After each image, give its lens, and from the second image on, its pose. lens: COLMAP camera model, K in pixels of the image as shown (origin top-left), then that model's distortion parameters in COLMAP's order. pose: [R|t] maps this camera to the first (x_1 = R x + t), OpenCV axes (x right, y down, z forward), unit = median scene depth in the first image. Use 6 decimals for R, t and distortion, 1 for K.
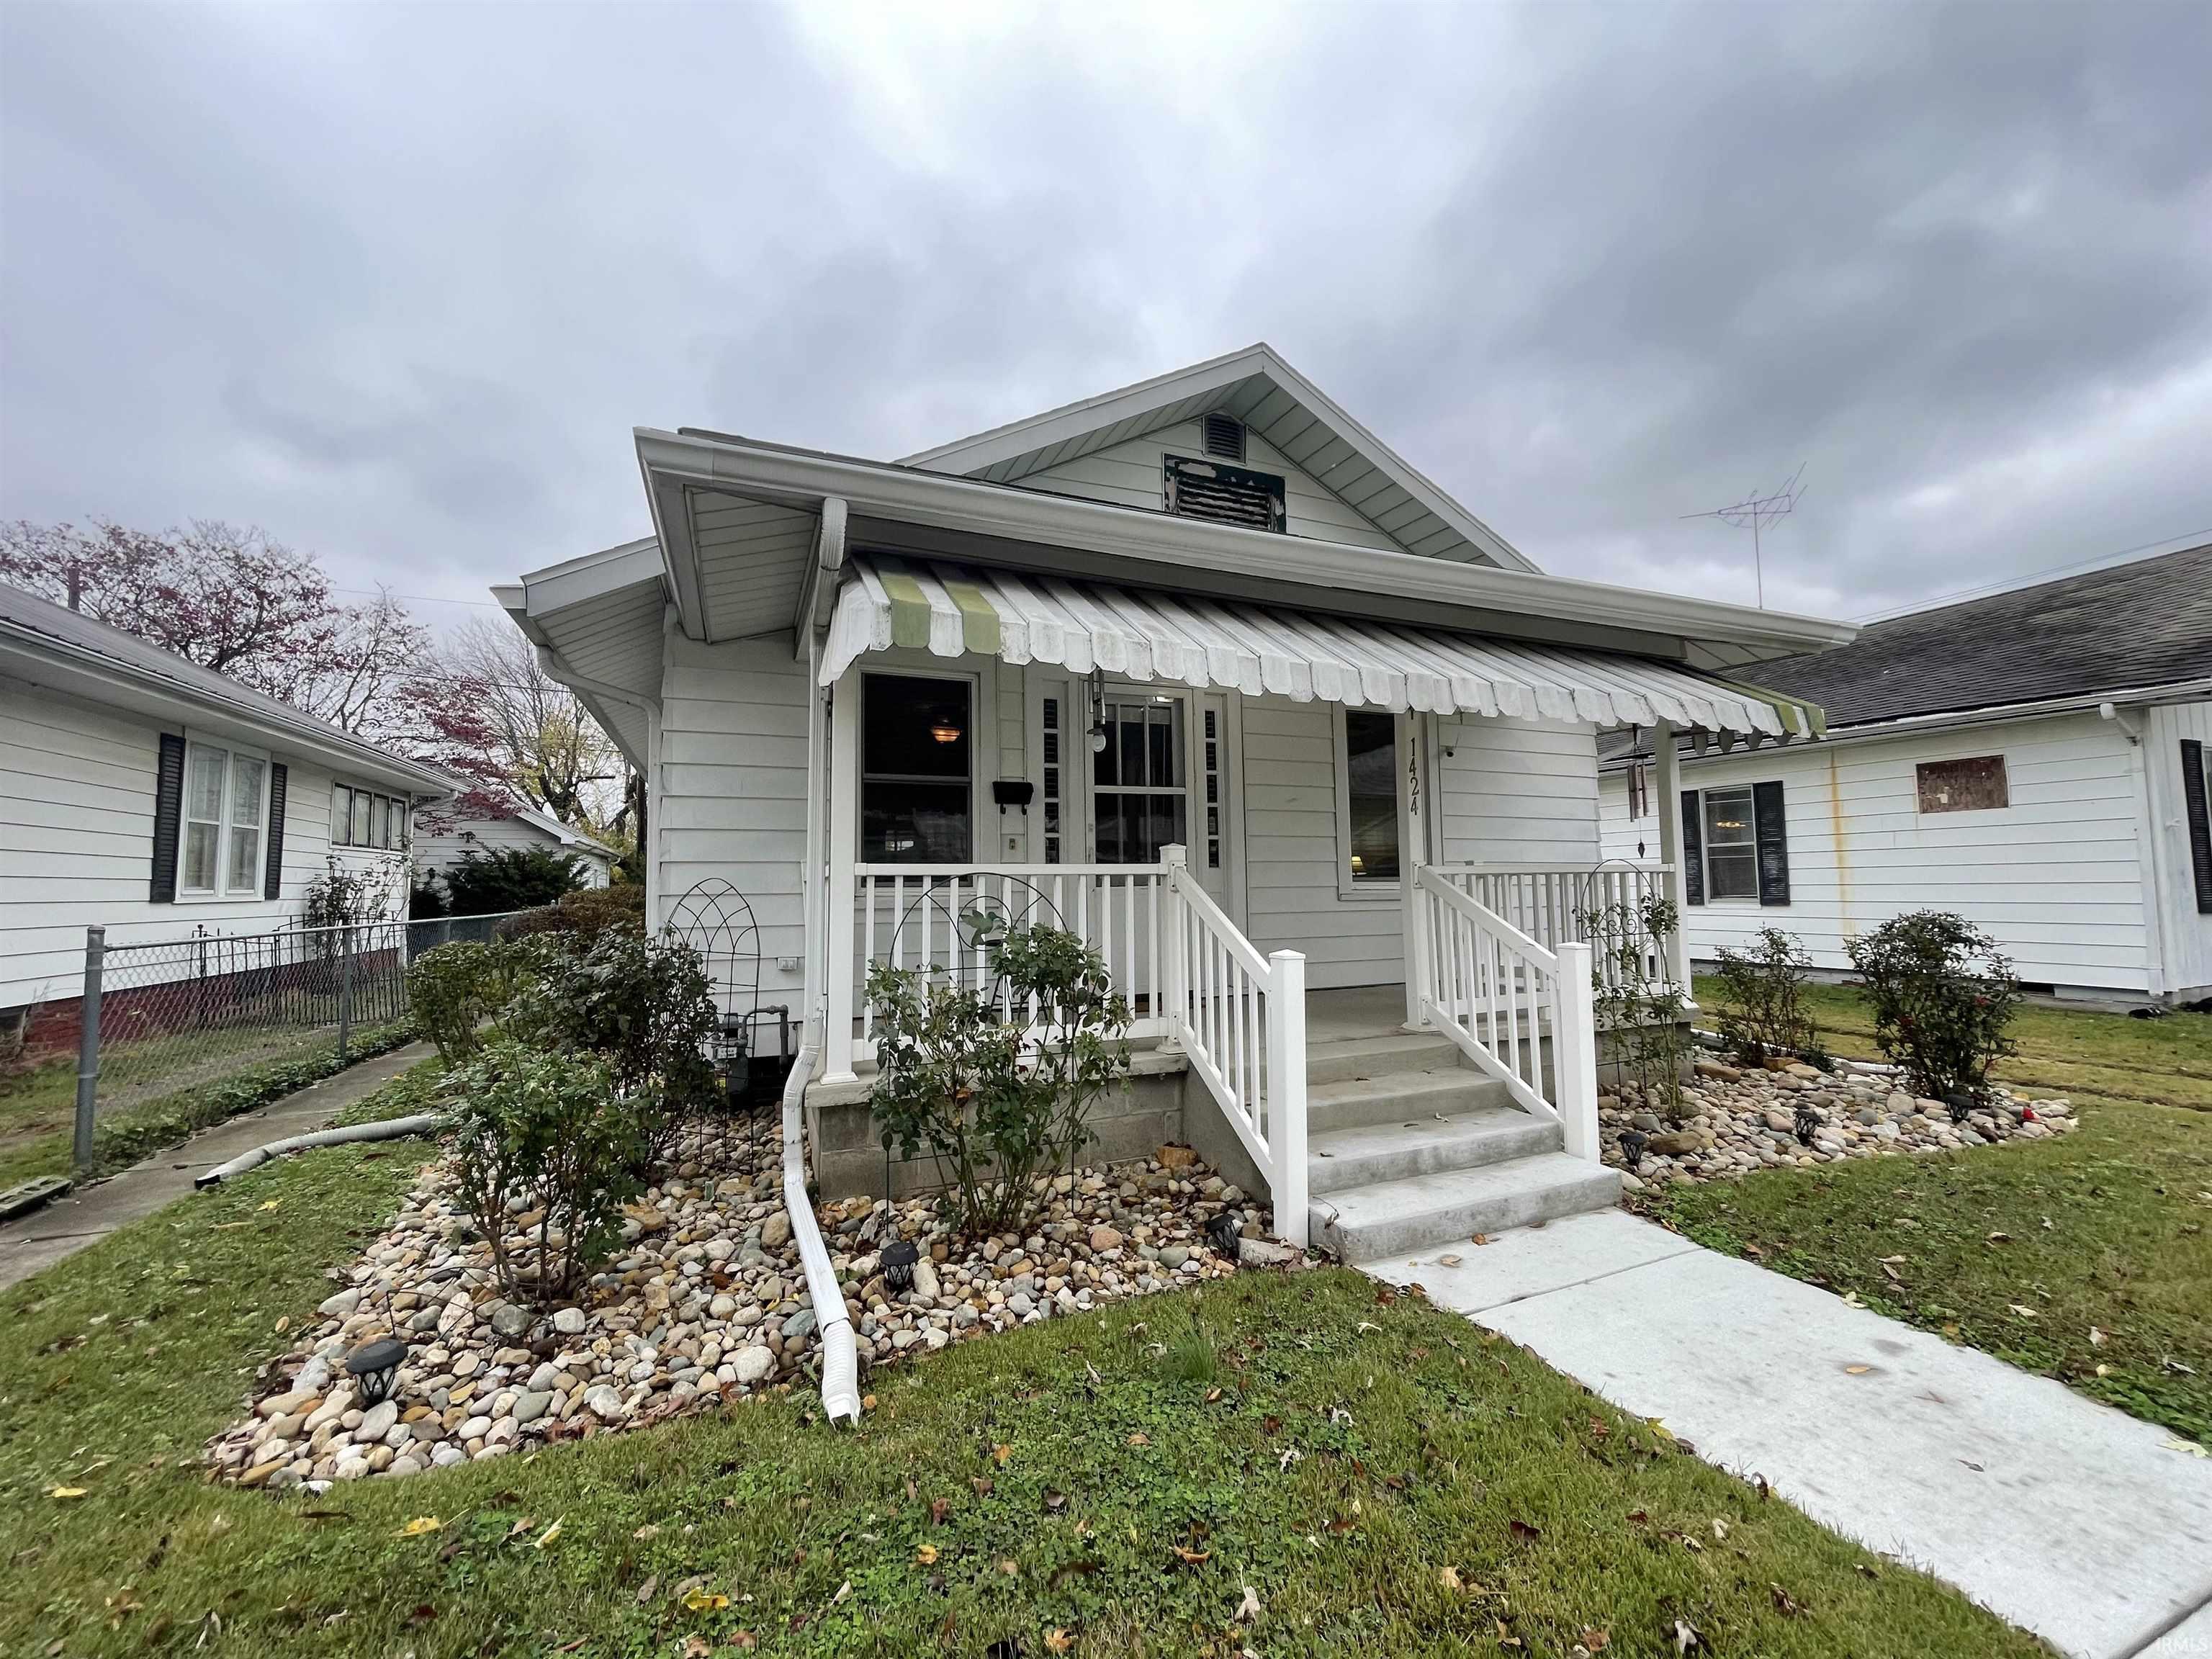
lens RADIAL K [[889.0, 0, 1106.0], [0, 889.0, 829.5], [0, 0, 1]] dist [-0.005220, 0.000236]
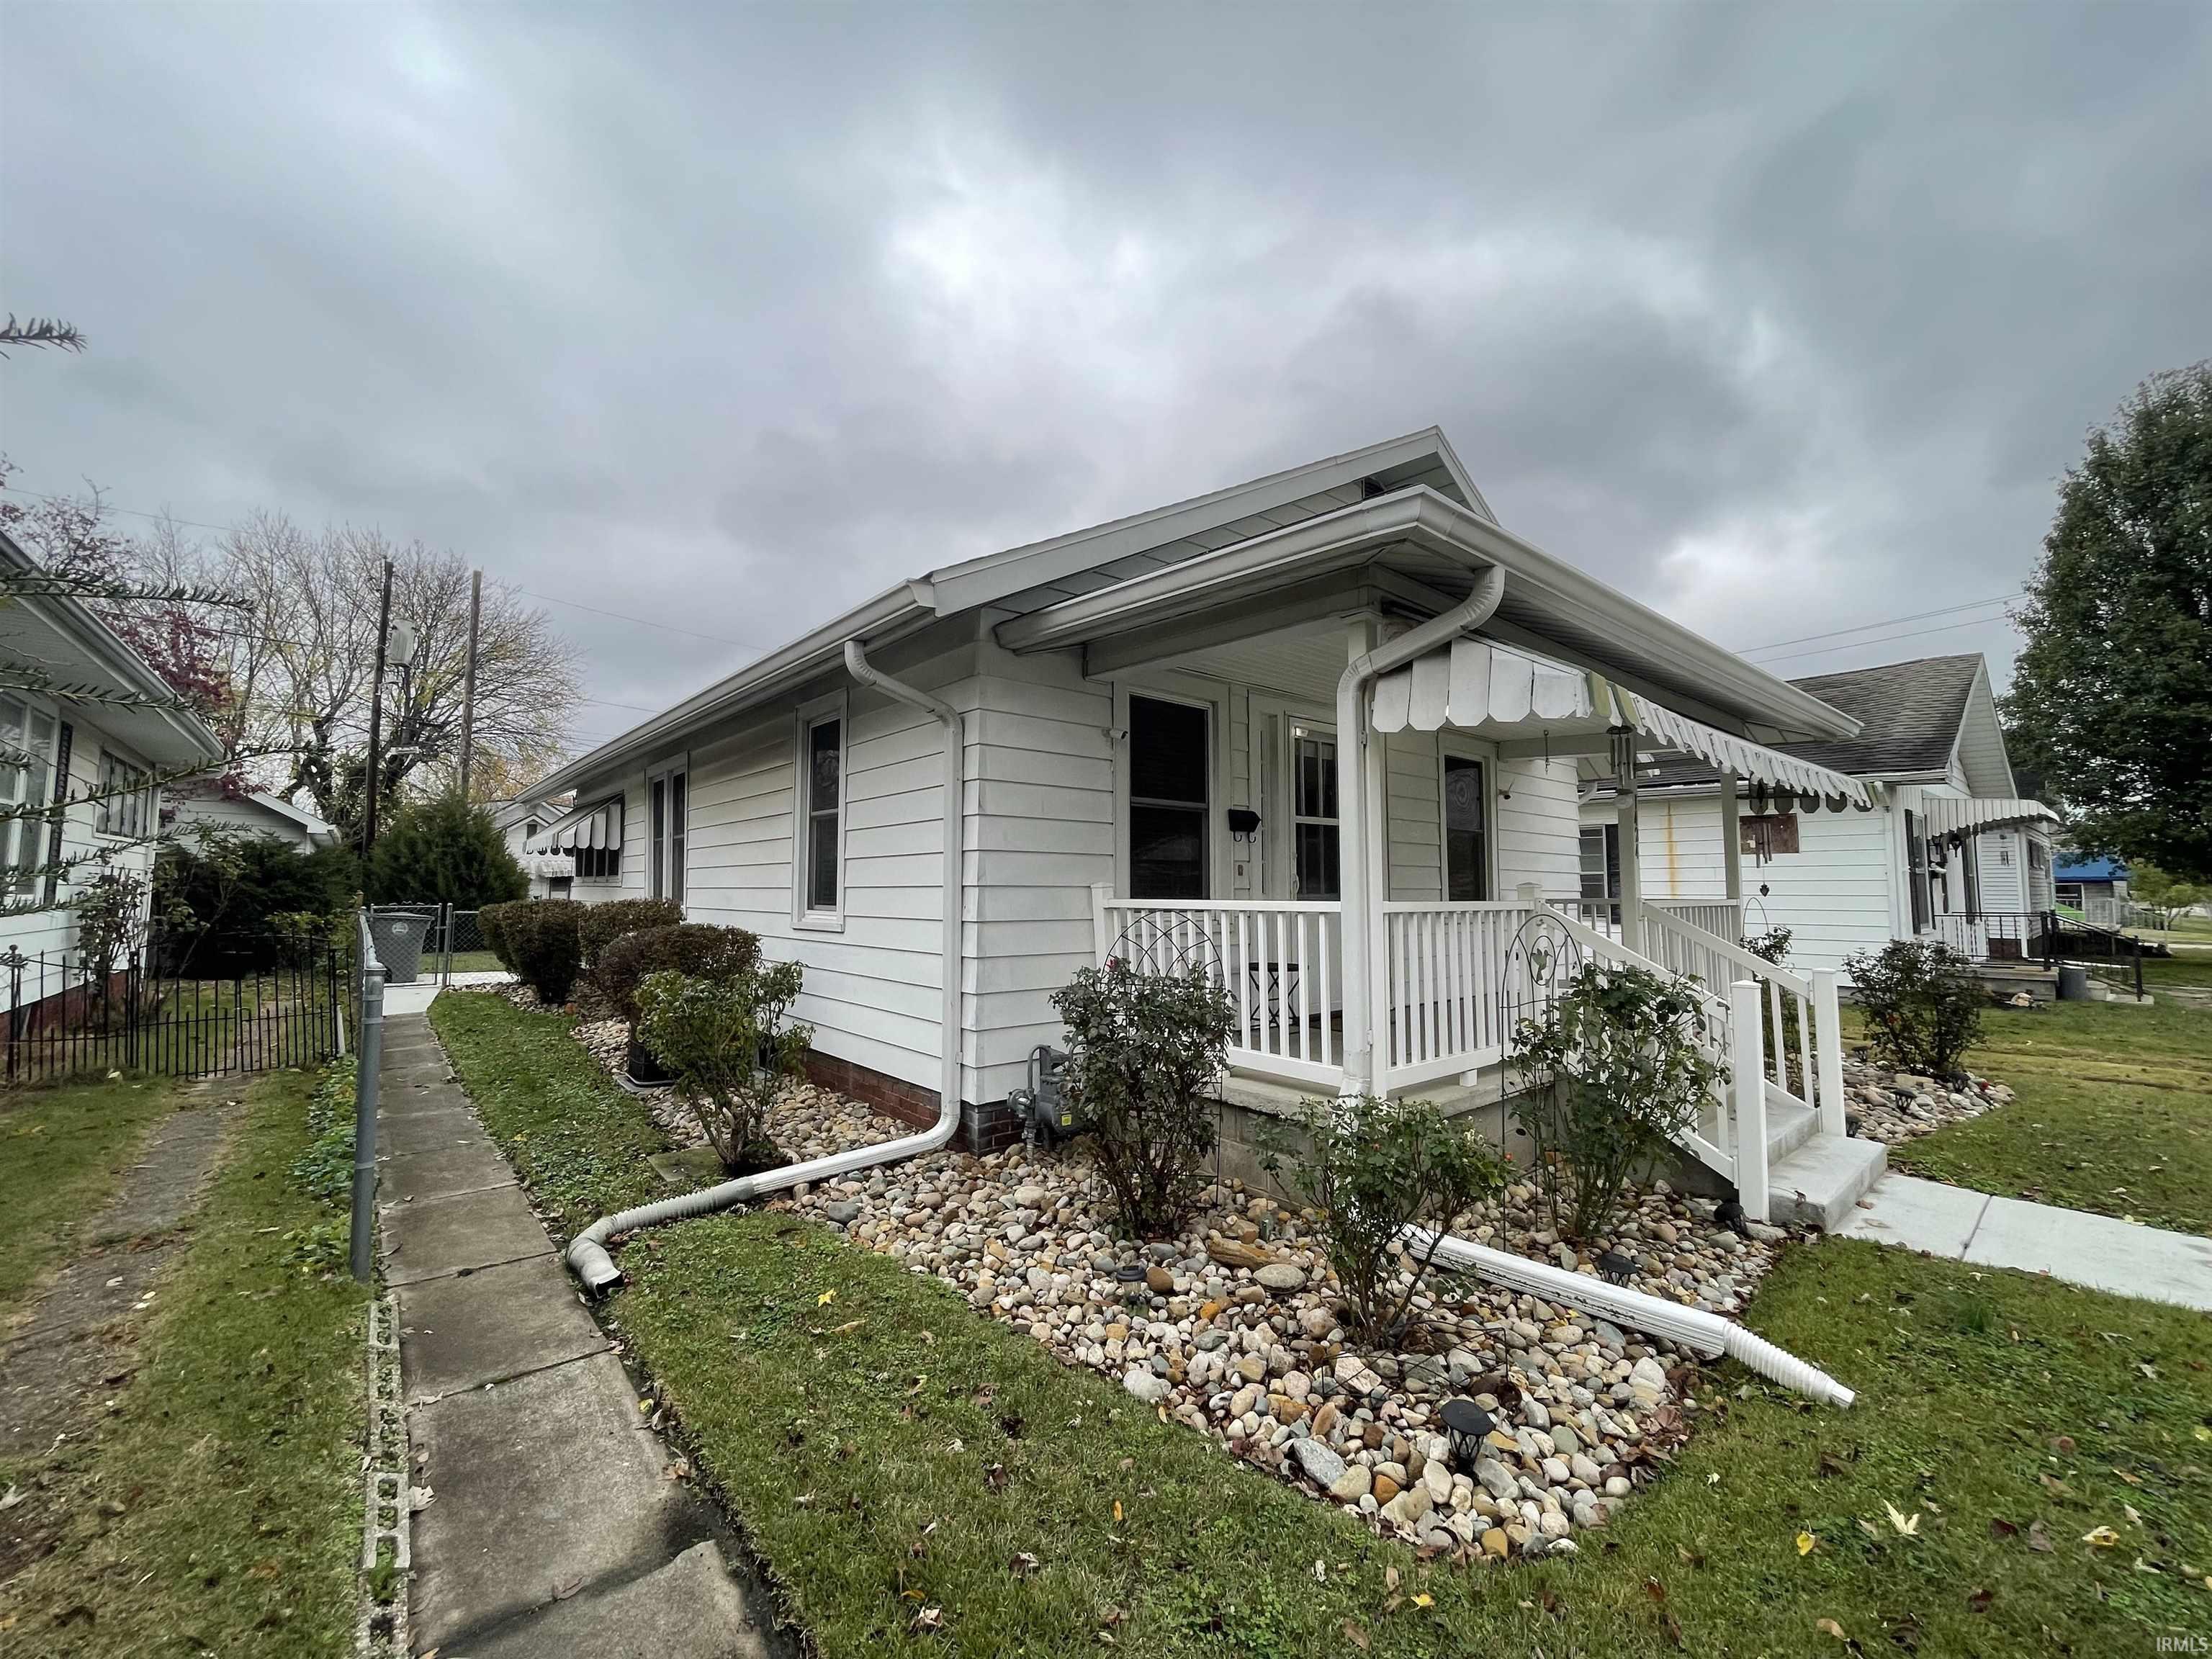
lens RADIAL K [[889.0, 0, 1106.0], [0, 889.0, 829.5], [0, 0, 1]] dist [-0.005220, 0.000236]
pose [[0.952504, 0.036436, 0.302338, -0.540760], [-0.034942, 0.999336, -0.010352, -0.014390], [-0.302514, -0.000704, 0.953145, 0.060533]]
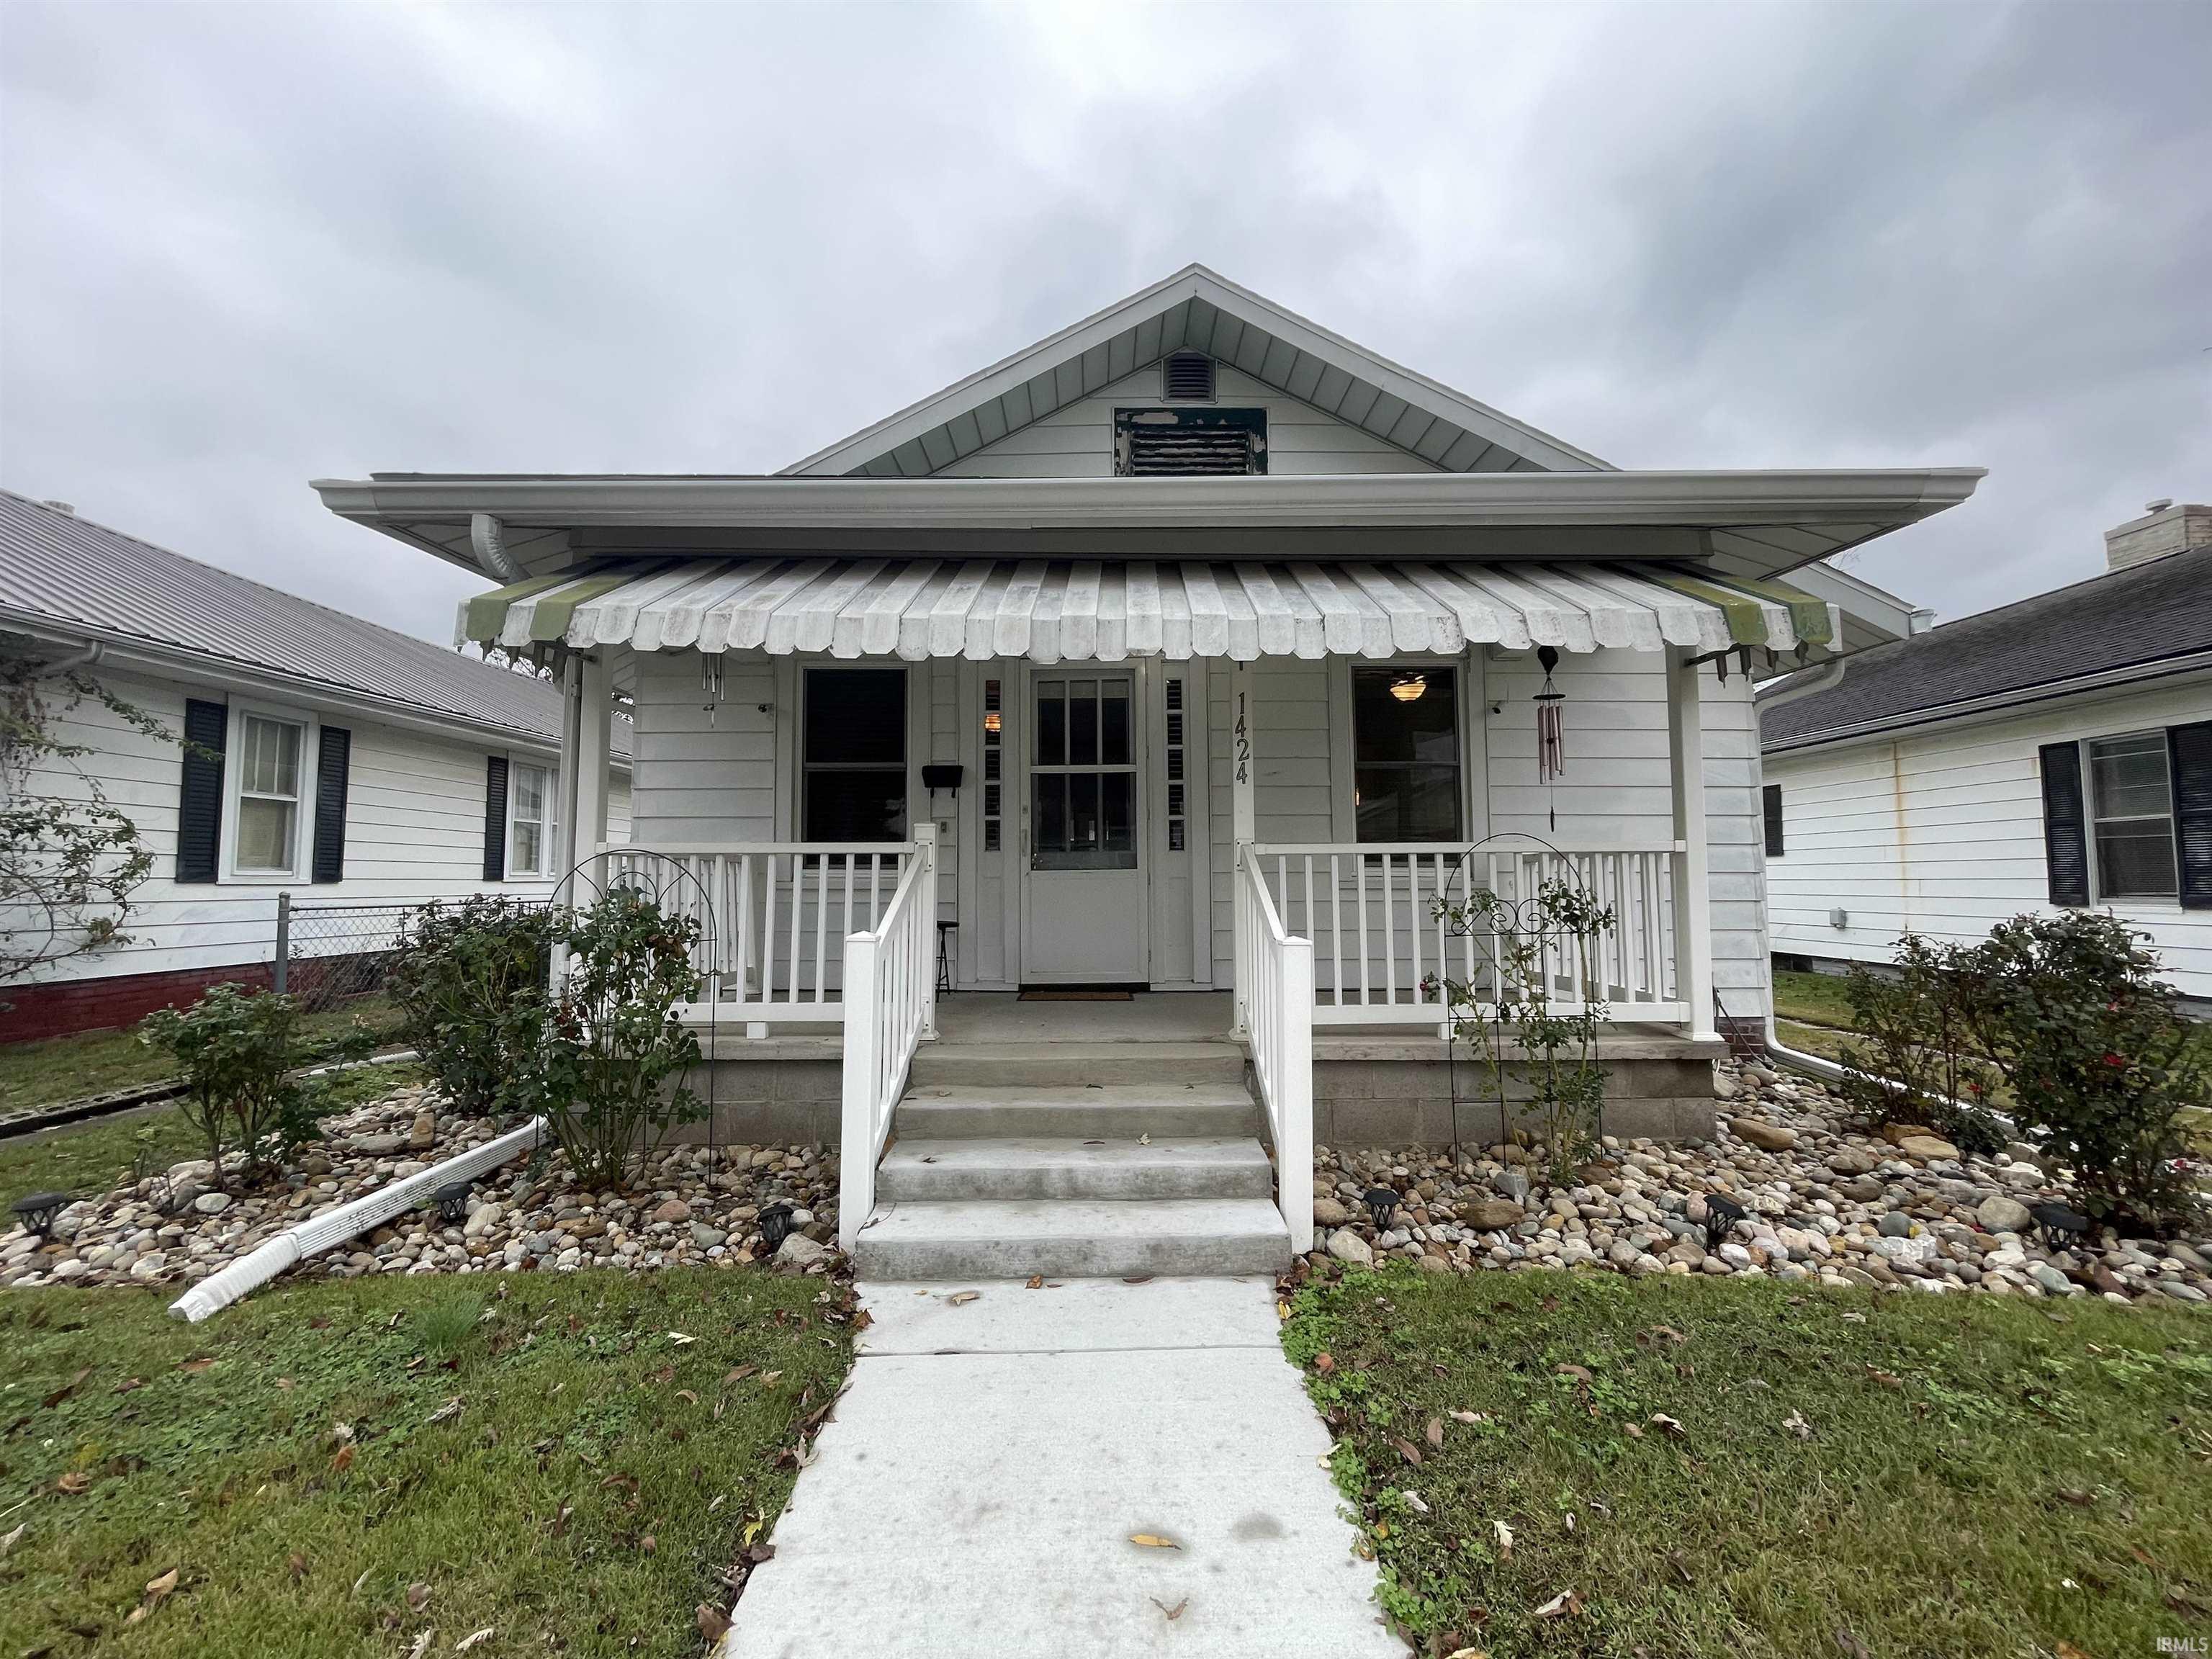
lens RADIAL K [[889.0, 0, 1106.0], [0, 889.0, 829.5], [0, 0, 1]] dist [-0.005220, 0.000236]
pose [[0.924985, -0.013249, -0.379773, 0.425673], [0.016545, 0.999848, 0.005414, 0.015725], [0.379643, -0.011291, 0.925064, 0.132546]]
